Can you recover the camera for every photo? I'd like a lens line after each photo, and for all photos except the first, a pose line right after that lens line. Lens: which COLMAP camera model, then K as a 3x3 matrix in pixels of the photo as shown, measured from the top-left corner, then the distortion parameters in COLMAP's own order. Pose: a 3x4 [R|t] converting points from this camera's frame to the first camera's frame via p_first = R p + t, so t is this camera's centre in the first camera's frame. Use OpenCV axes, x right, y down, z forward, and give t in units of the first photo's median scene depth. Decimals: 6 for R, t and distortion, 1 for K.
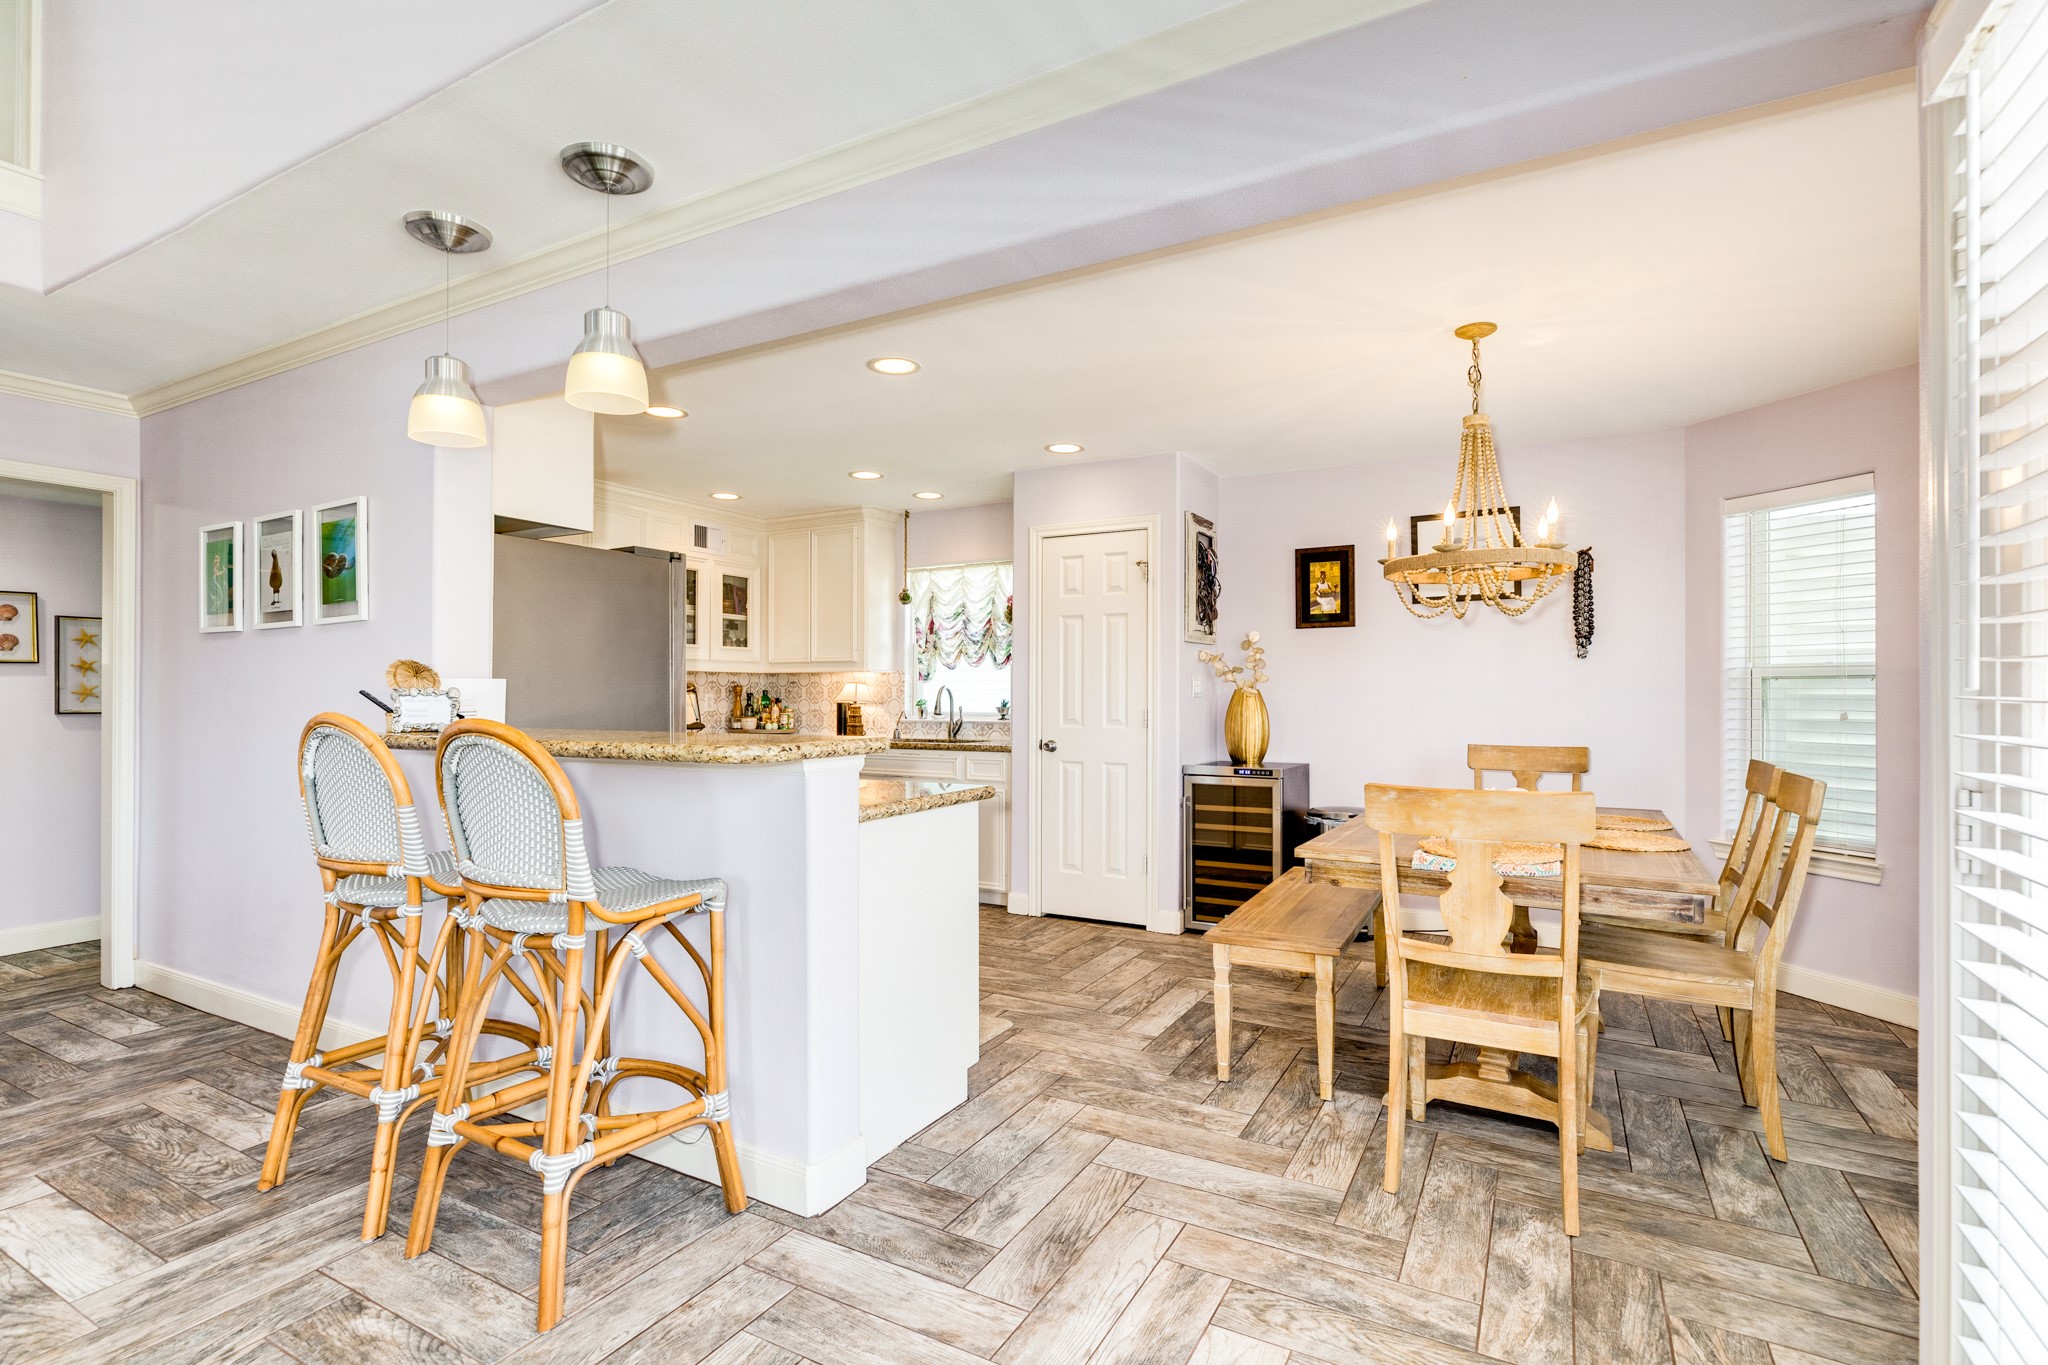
lens RADIAL K [[971.6, 0, 1023.6], [0, 971.6, 692.5], [0, 0, 1]] dist [-0.000114, 0.000033]
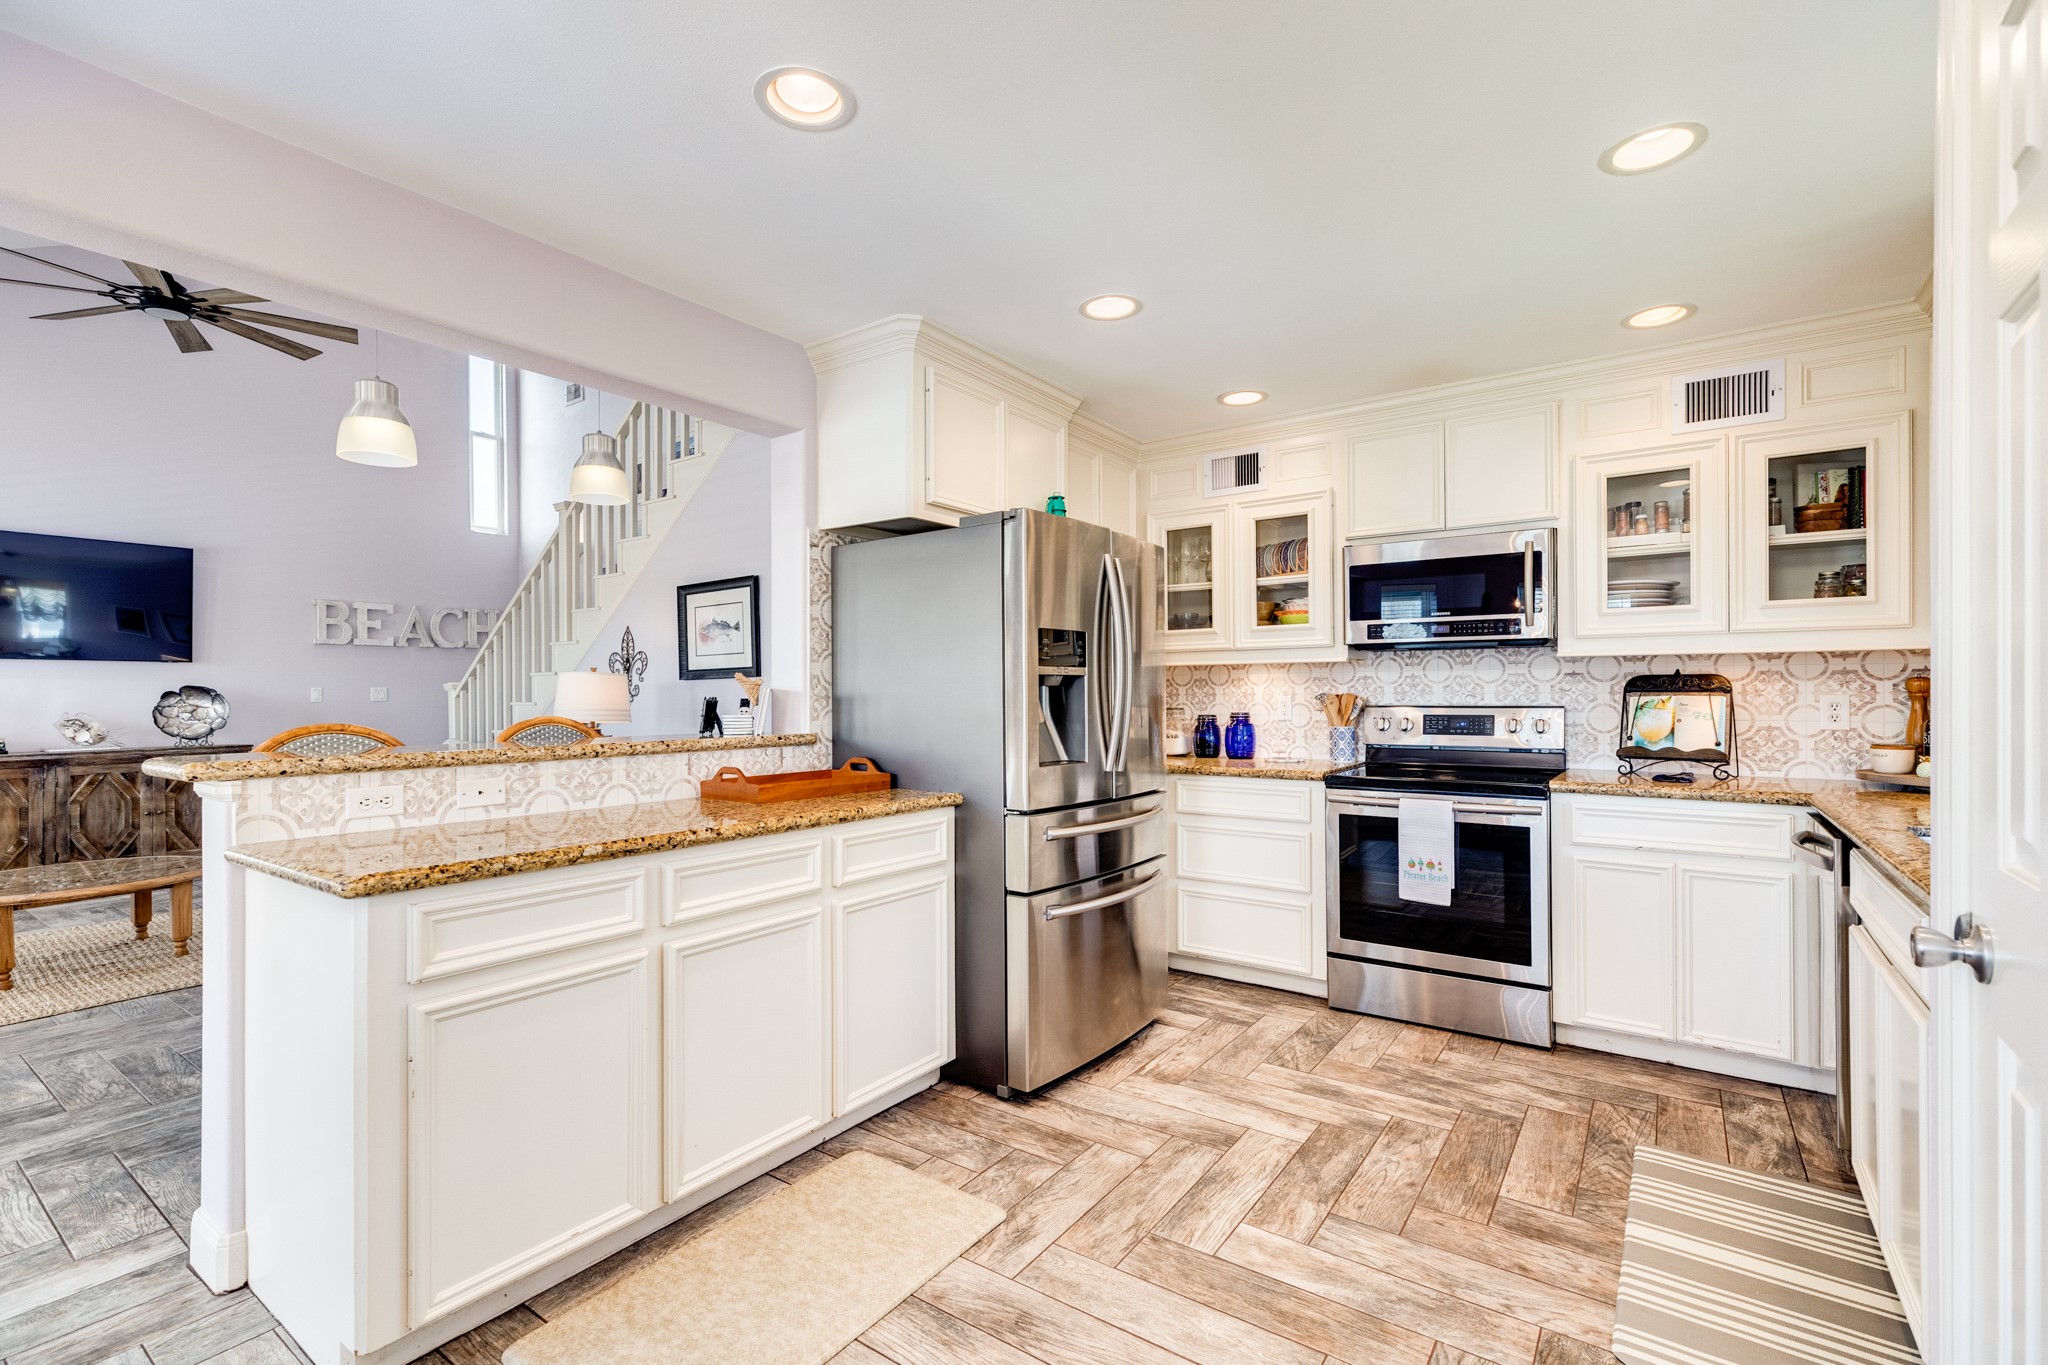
lens RADIAL K [[917.0, 0, 1020.1], [0, 917.0, 691.8], [0, 0, 1]] dist [0.004082, 0.000831]
pose [[-0.113934, -0.002570, -0.993485, 0.208698], [0.007208, 0.999968, -0.003414, -0.001877], [0.993462, -0.007550, -0.113912, 0.675216]]
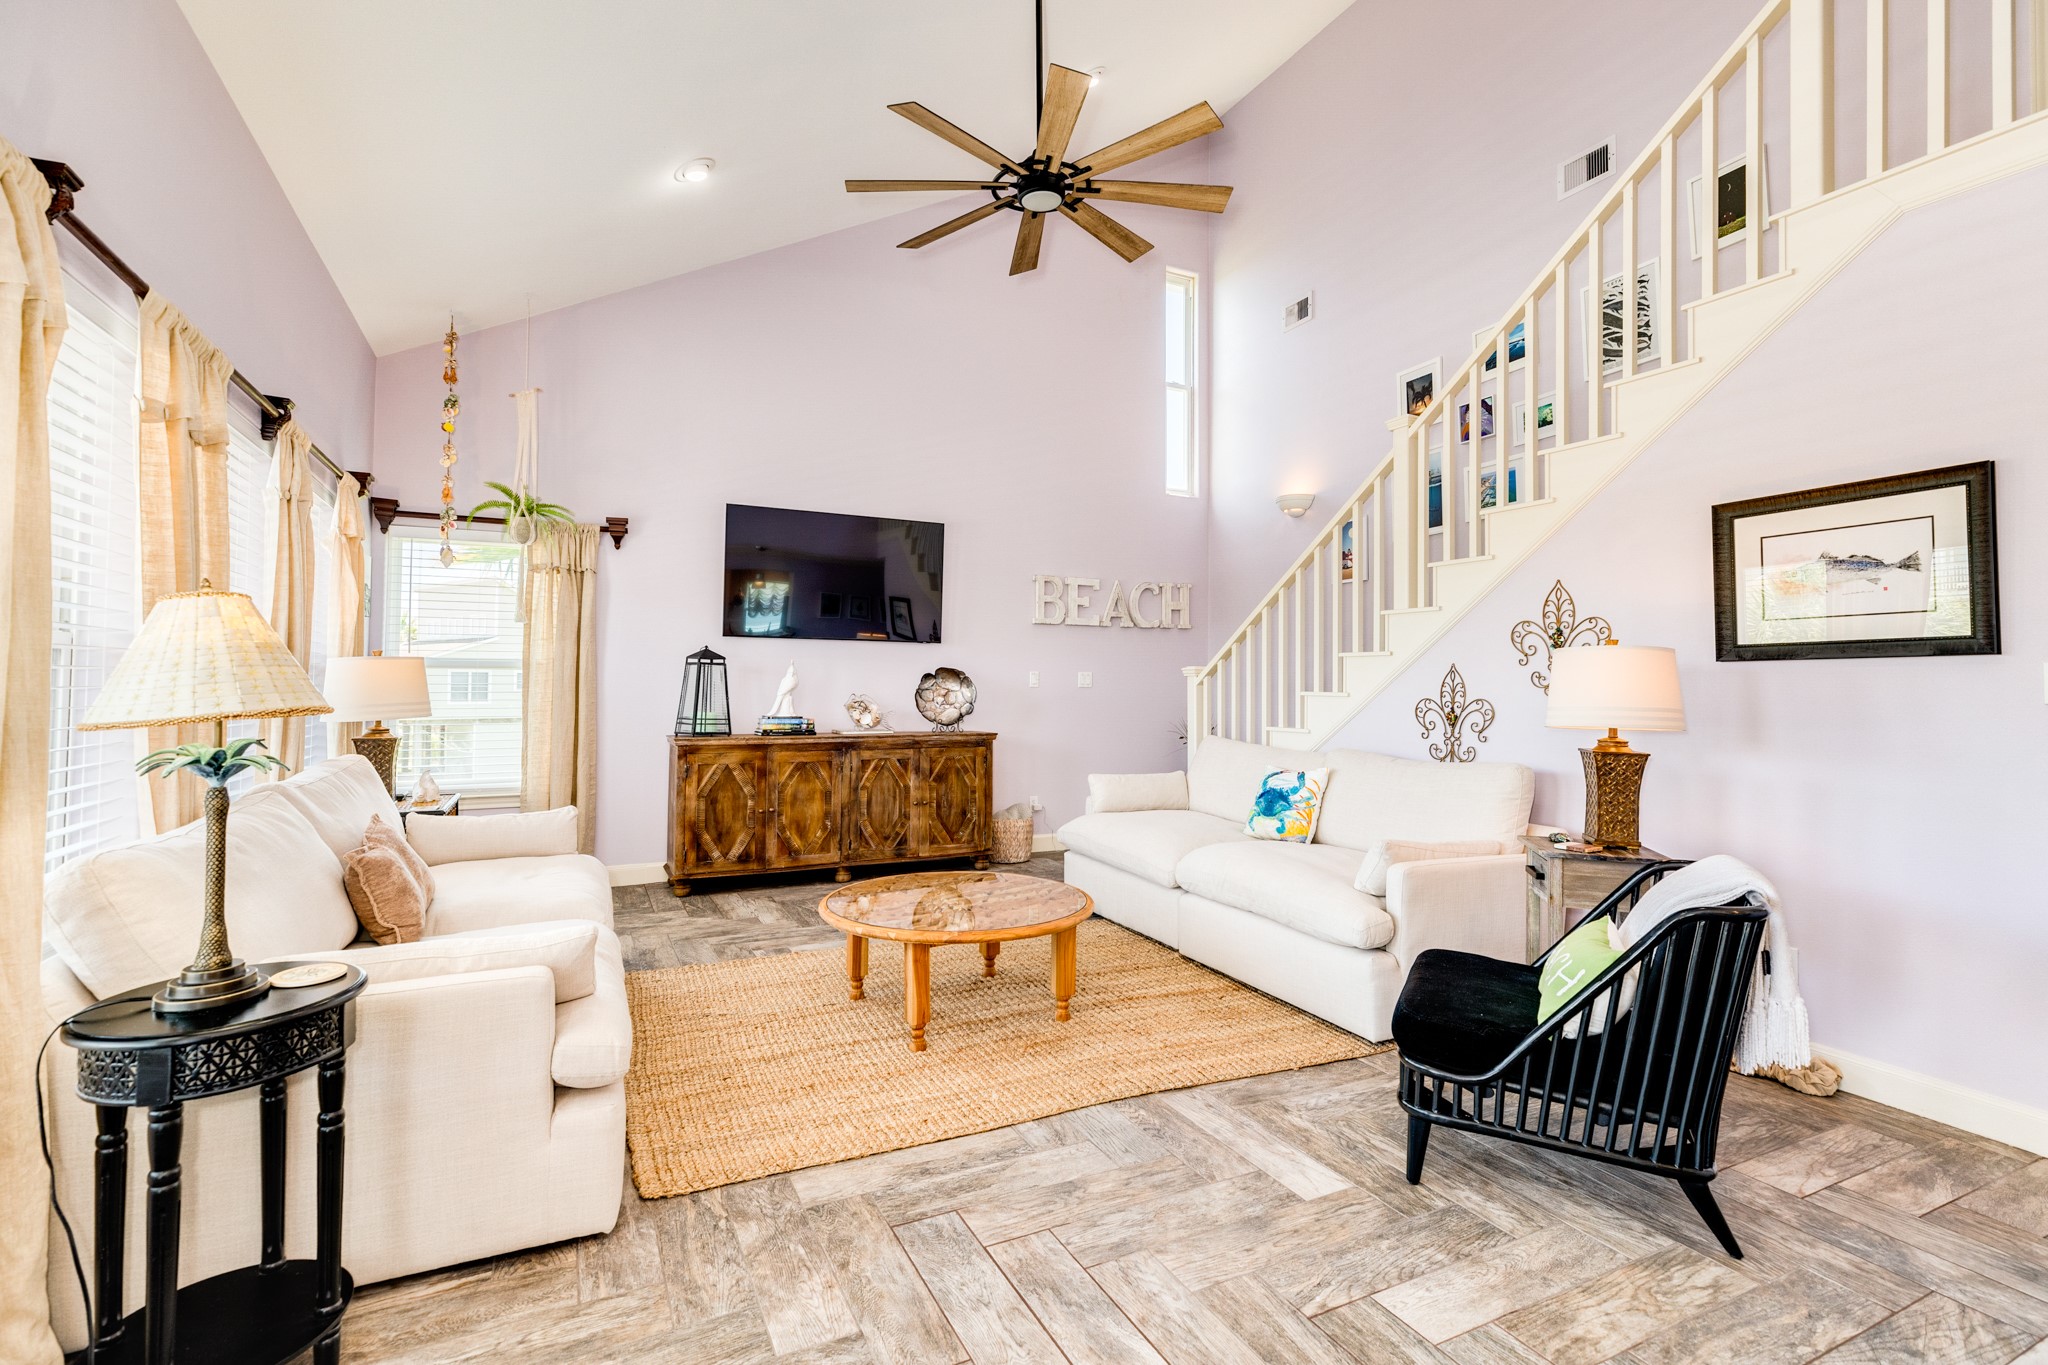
lens RADIAL K [[939.8, 0, 1024.6], [0, 939.8, 657.6], [0, 0, 1]] dist [0.001646, 0.000228]
pose [[-0.567318, -0.029407, -0.822974, 0.052953], [-0.009091, 0.999525, -0.029448, -0.001148], [0.823449, -0.009225, -0.567316, 0.255647]]
